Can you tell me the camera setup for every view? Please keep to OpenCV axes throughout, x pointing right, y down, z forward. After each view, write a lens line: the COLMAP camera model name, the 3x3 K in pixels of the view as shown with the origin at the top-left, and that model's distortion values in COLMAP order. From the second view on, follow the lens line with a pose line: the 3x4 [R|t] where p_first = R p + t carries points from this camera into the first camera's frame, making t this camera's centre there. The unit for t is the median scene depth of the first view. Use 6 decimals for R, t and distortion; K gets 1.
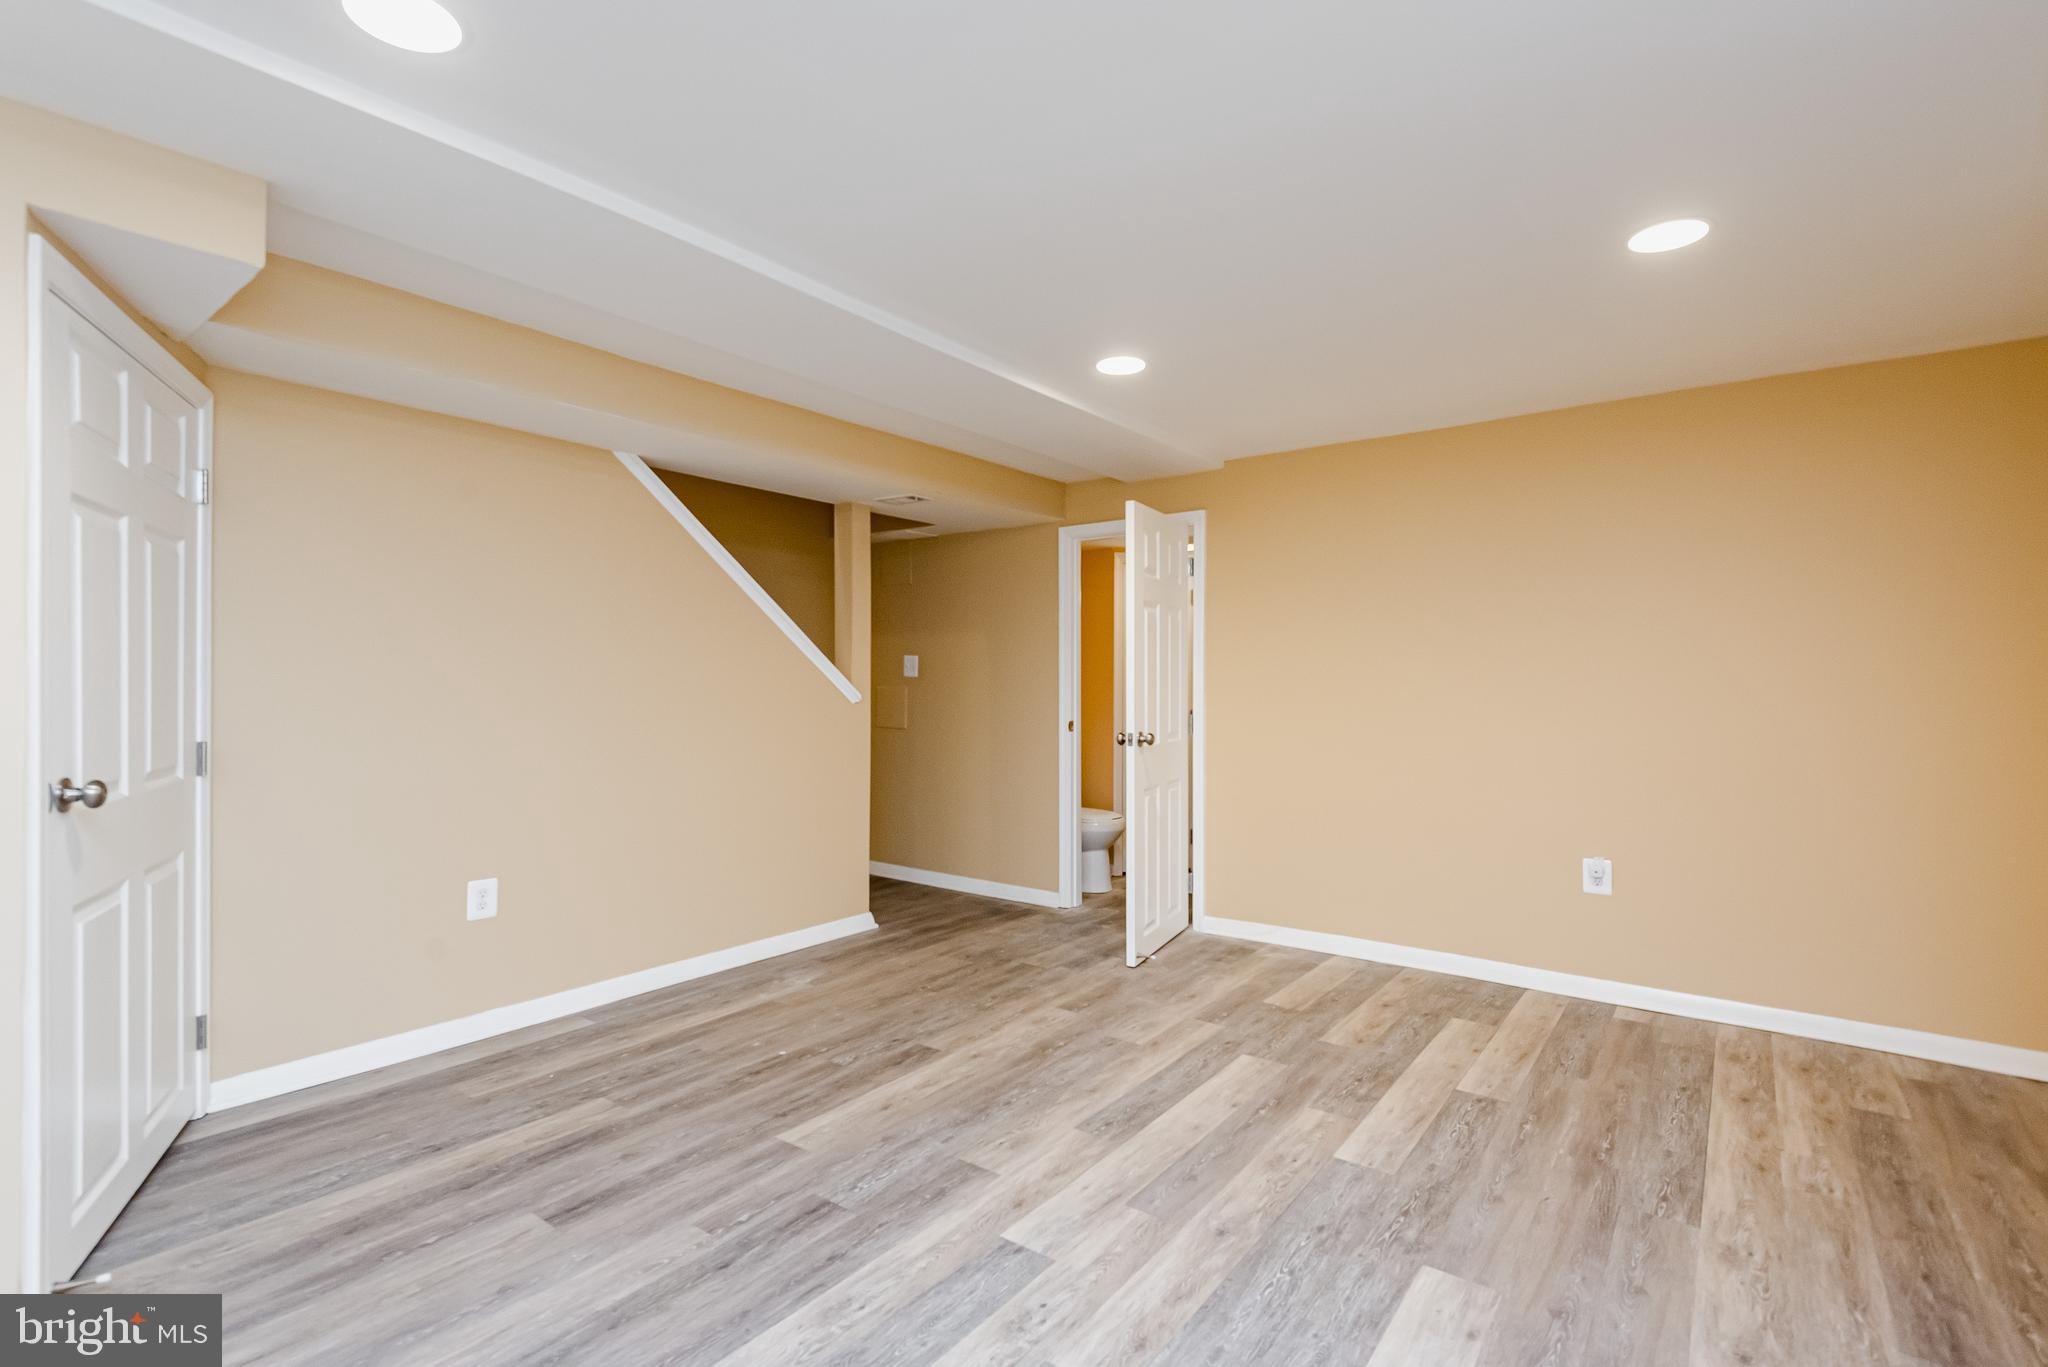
lens RADIAL K [[935.8, 0, 1010.4], [0, 935.8, 677.3], [0, 0, 1]] dist [0.028760, -0.023639]
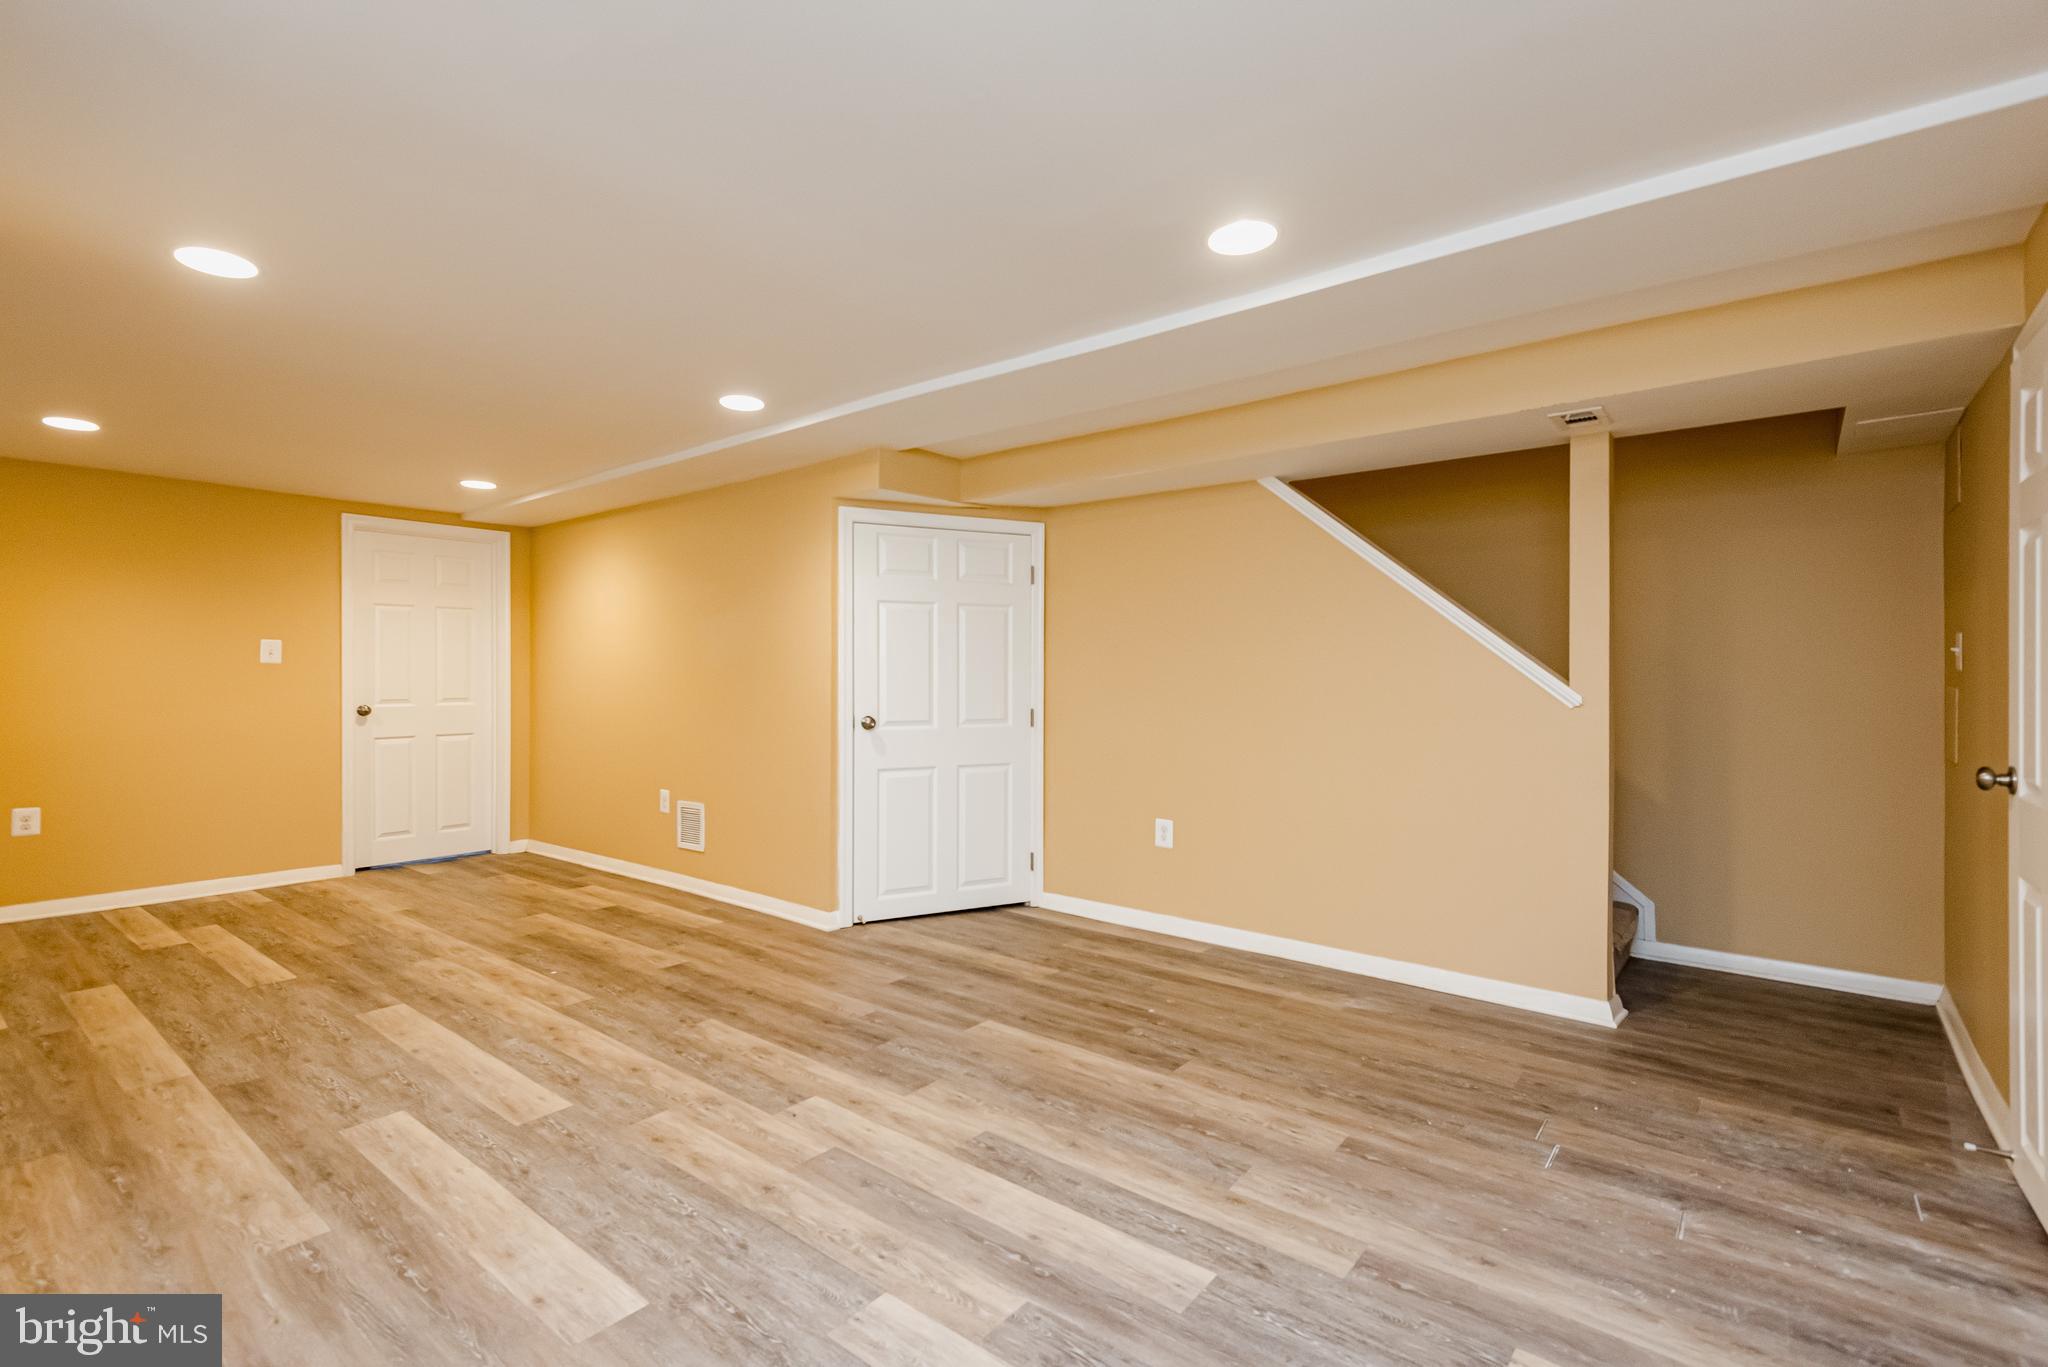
lens RADIAL K [[910.6, 0, 1035.1], [0, 910.6, 675.2], [0, 0, 1]] dist [0.022829, -0.011661]
pose [[0.007489, 0.000928, -0.999972, 0.791908], [-0.001108, 0.999999, 0.000919, 0.001199], [0.999971, 0.001101, 0.007490, 0.807221]]
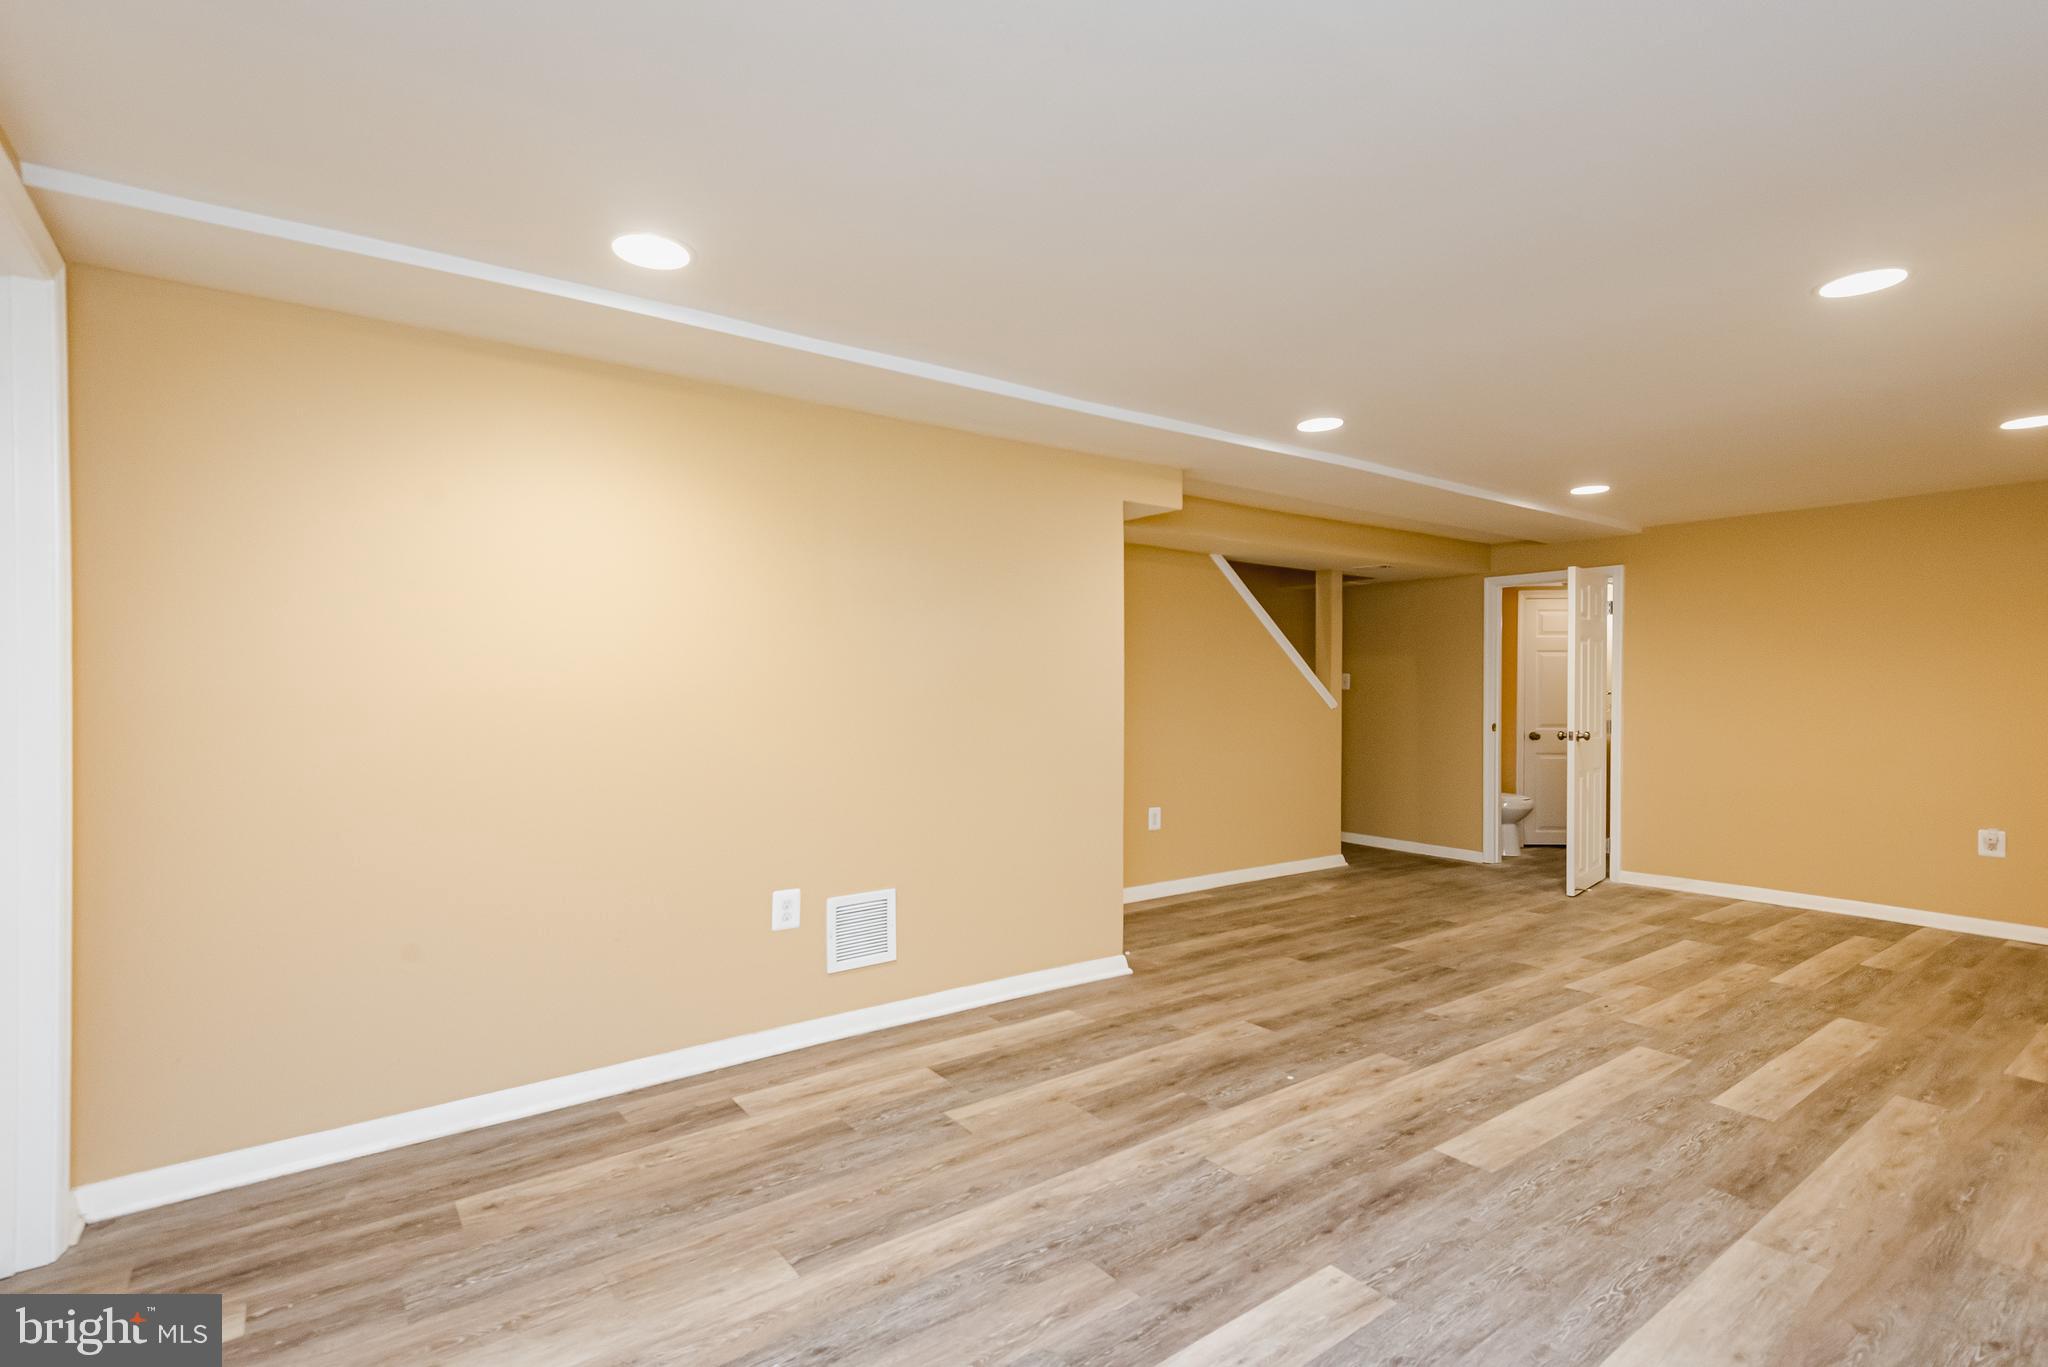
lens RADIAL K [[900.4, 0, 965.3], [0, 900.4, 697.7], [0, 0, 1]] dist [-0.000742, -0.003716]
pose [[0.944924, 0.003574, -0.327270, -0.349976], [0.000908, 0.999908, 0.013543, -0.012374], [0.327289, -0.013095, 0.944834, -0.694550]]
